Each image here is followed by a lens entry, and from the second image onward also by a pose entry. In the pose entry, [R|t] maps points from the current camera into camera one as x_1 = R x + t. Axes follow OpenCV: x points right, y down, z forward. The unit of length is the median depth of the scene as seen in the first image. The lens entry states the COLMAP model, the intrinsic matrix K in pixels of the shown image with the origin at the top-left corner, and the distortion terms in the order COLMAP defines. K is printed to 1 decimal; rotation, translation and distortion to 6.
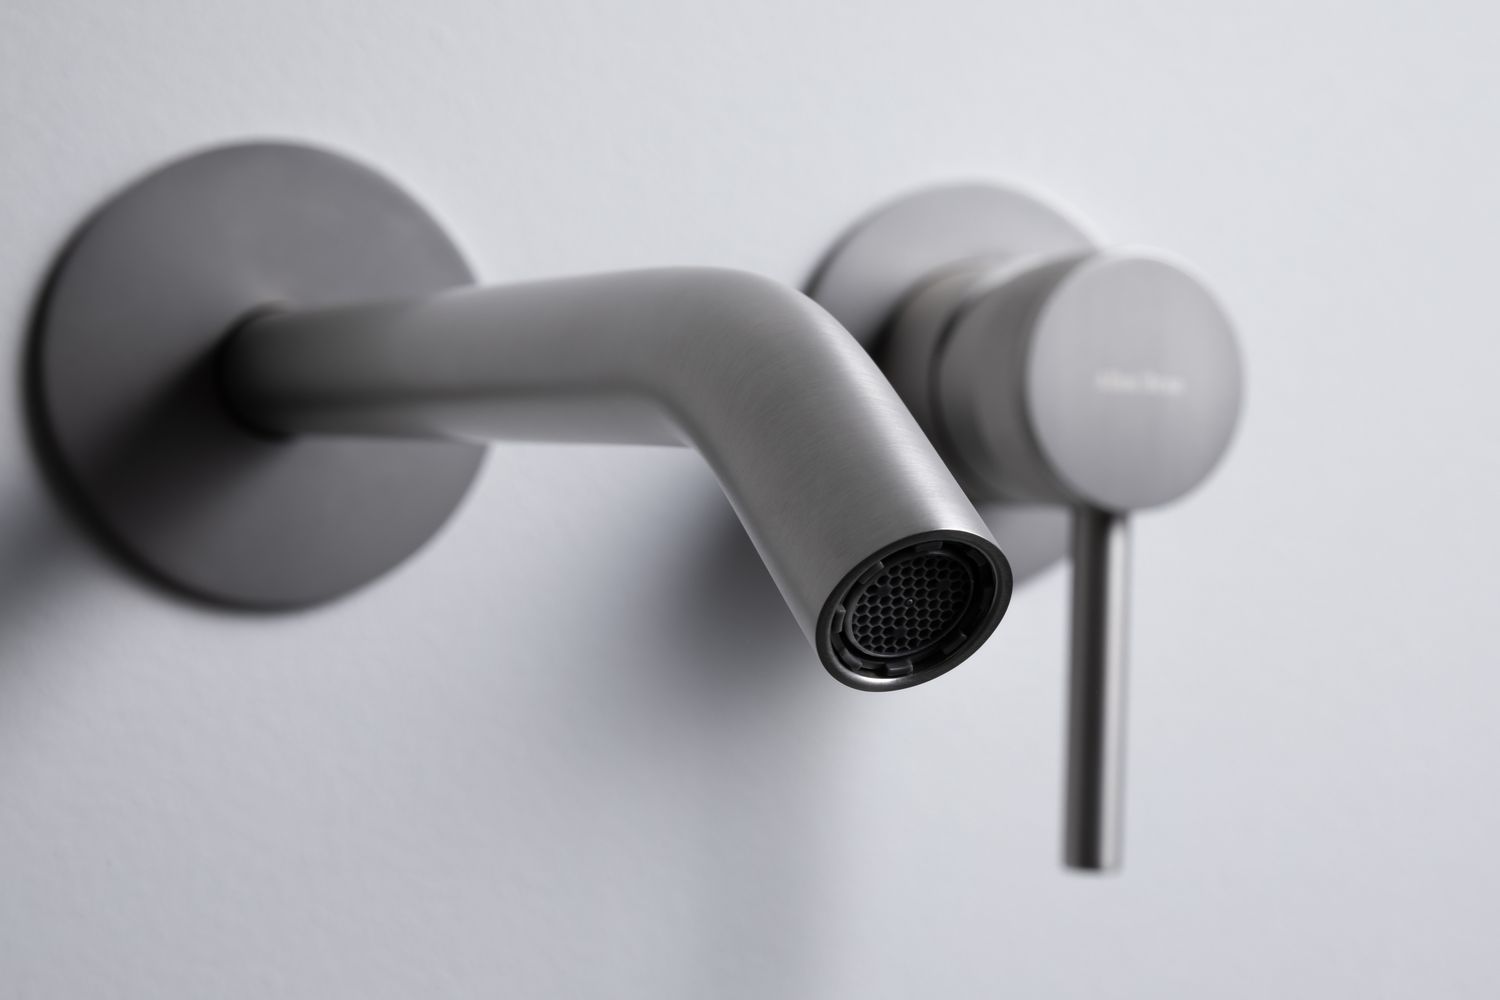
lens RADIAL K [[2840.2, 0, 750.0], [0, 2840.2, 500.0], [0, 0, 1]] dist [-0.015802, -0.035296]
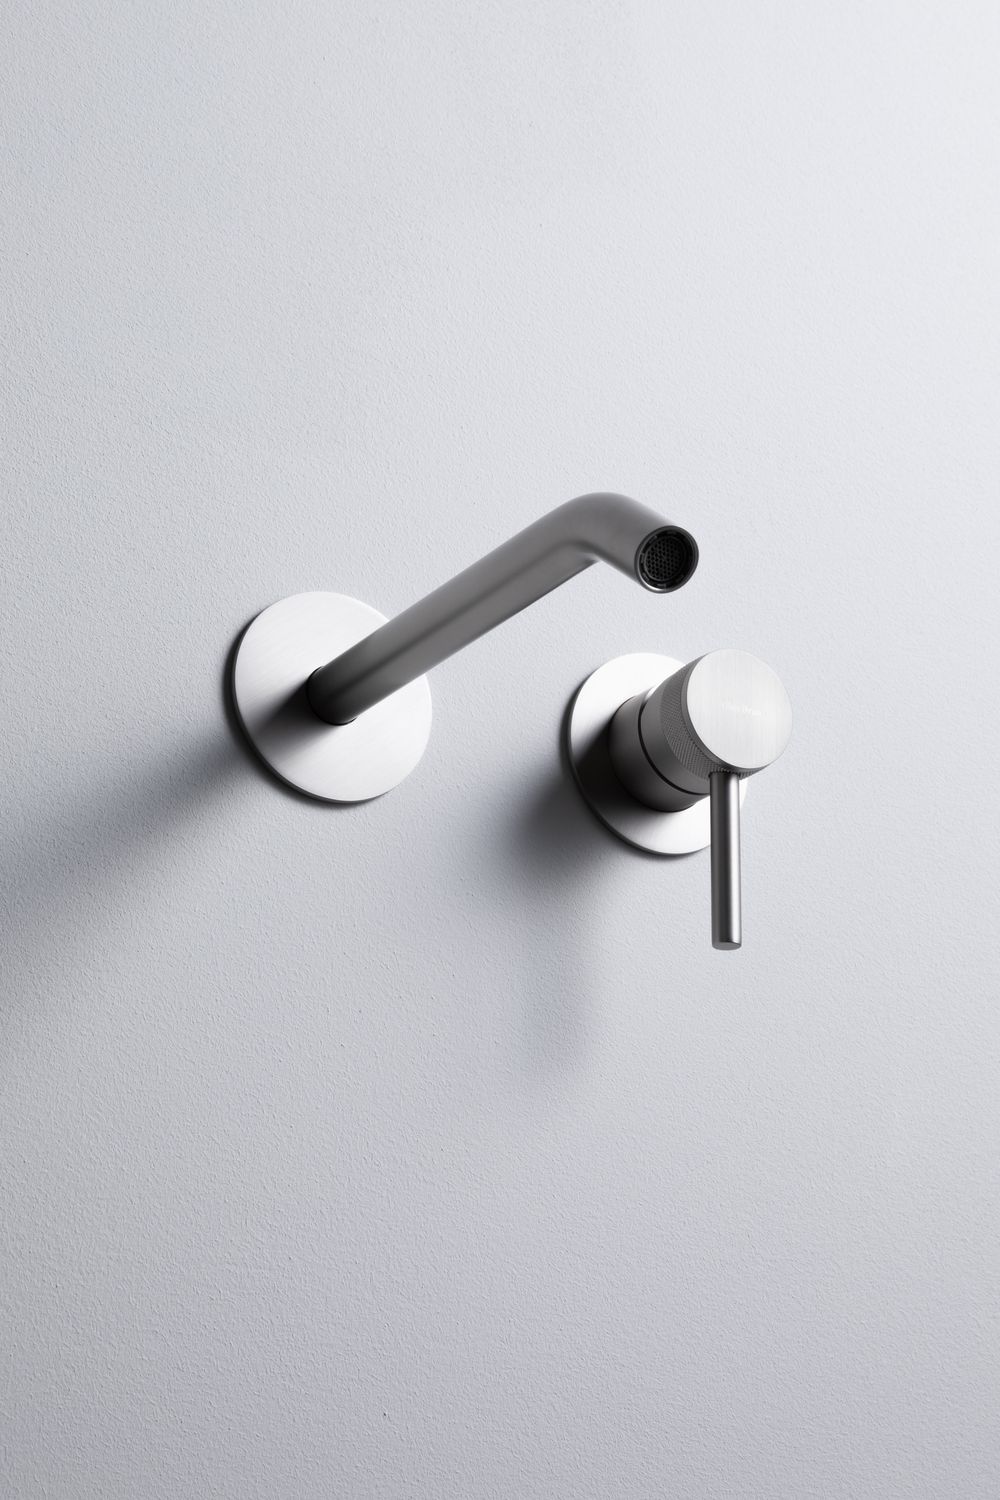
lens RADIAL K [[3433.1, 0, 498.4], [0, 3433.1, 875.4], [0, 0, 1]] dist [-0.010078, -0.154782]
pose [[0.997882, 0.006491, 0.064731, -0.207925], [0.014725, 0.946650, -0.321926, 0.898062], [-0.063367, 0.322197, 0.944549, -1.366376]]
